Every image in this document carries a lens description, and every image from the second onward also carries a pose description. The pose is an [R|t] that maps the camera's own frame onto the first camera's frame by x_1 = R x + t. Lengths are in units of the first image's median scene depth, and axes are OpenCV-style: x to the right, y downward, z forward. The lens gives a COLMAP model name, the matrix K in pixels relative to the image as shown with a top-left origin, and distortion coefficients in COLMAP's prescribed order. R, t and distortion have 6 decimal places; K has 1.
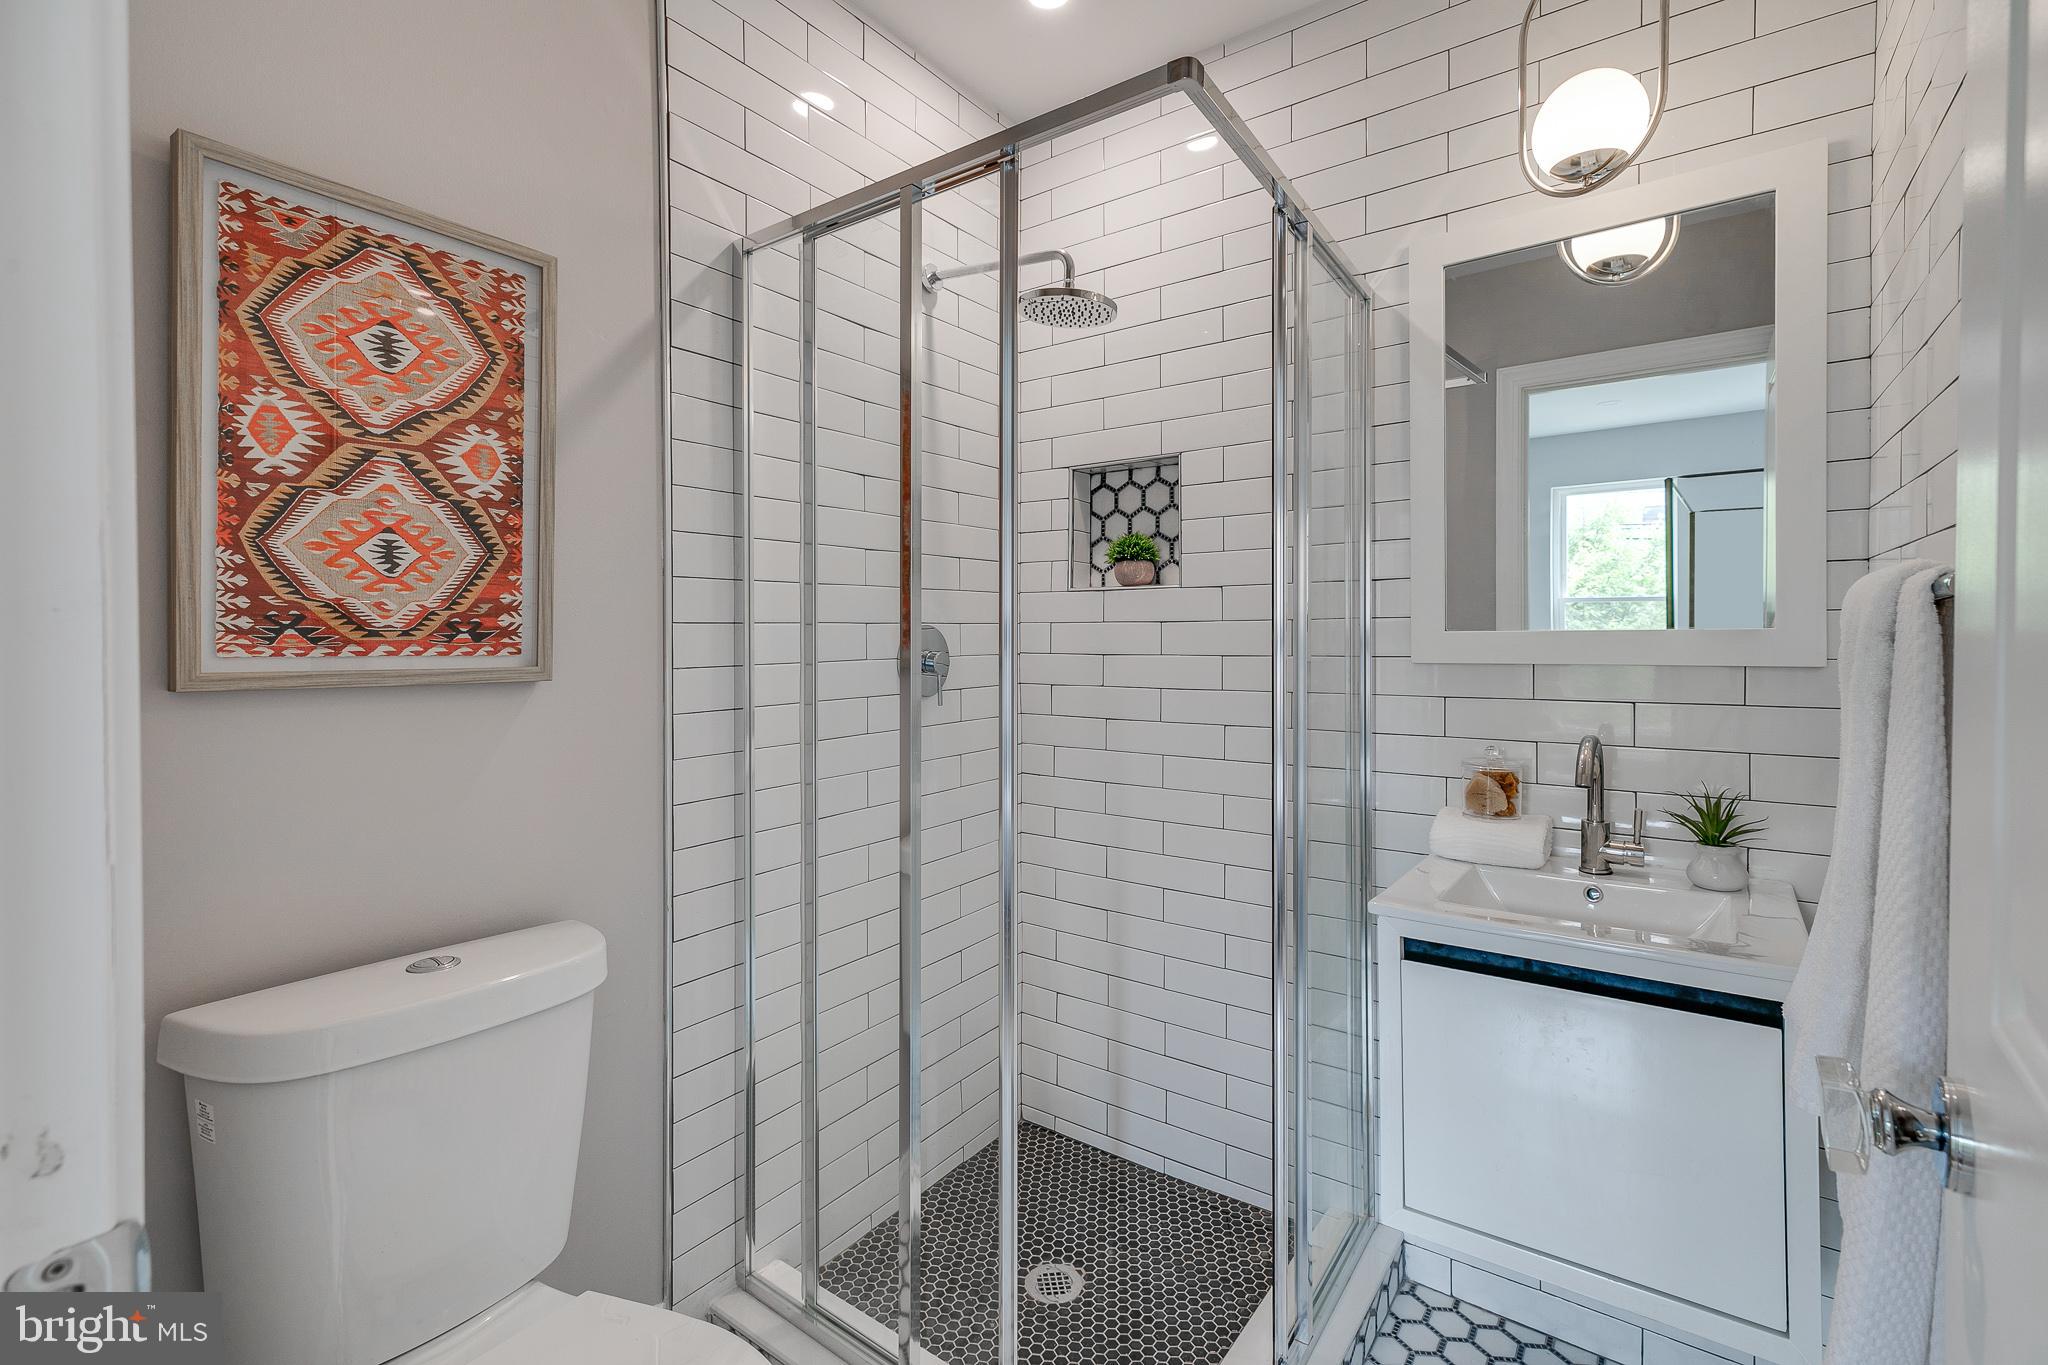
lens RADIAL K [[929.4, 0, 1024.5], [0, 929.4, 645.8], [0, 0, 1]] dist [-0.003489, 0.000456]
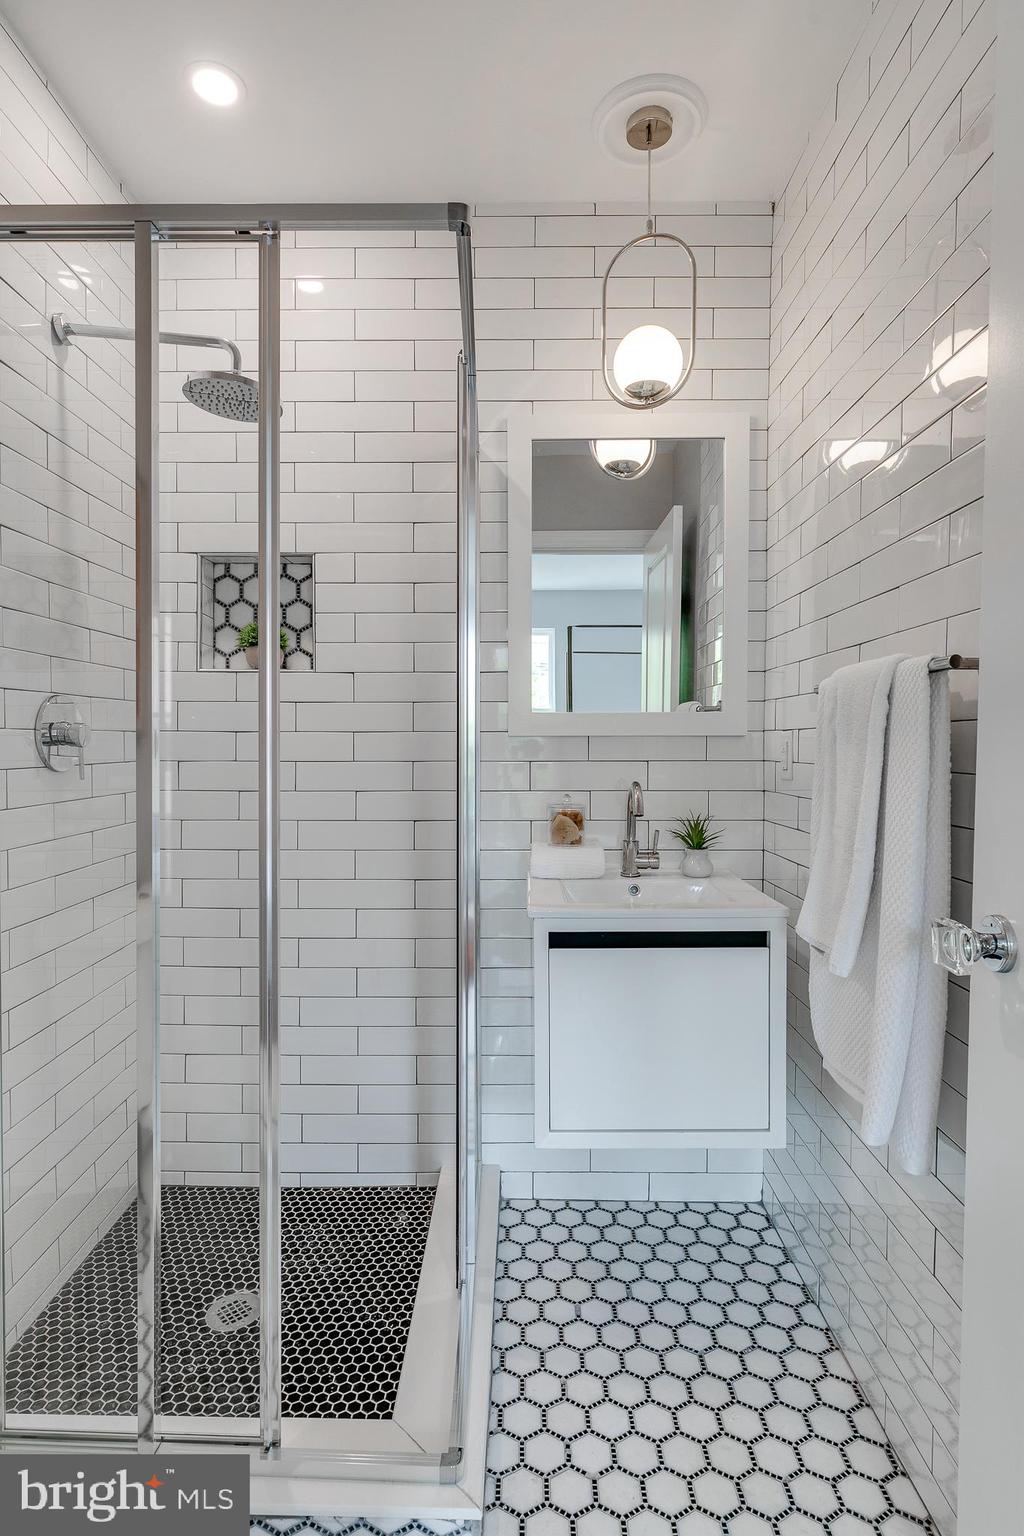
lens RADIAL K [[785.3, 0, 512.0], [0, 785.3, 768.0], [0, 0, 1]] dist [-0.003882, -0.000600]
pose [[0.809562, -0.011947, 0.586913, -0.242279], [0.000470, 0.999806, 0.019704, 0.042926], [-0.587034, -0.015675, 0.809410, 0.091963]]
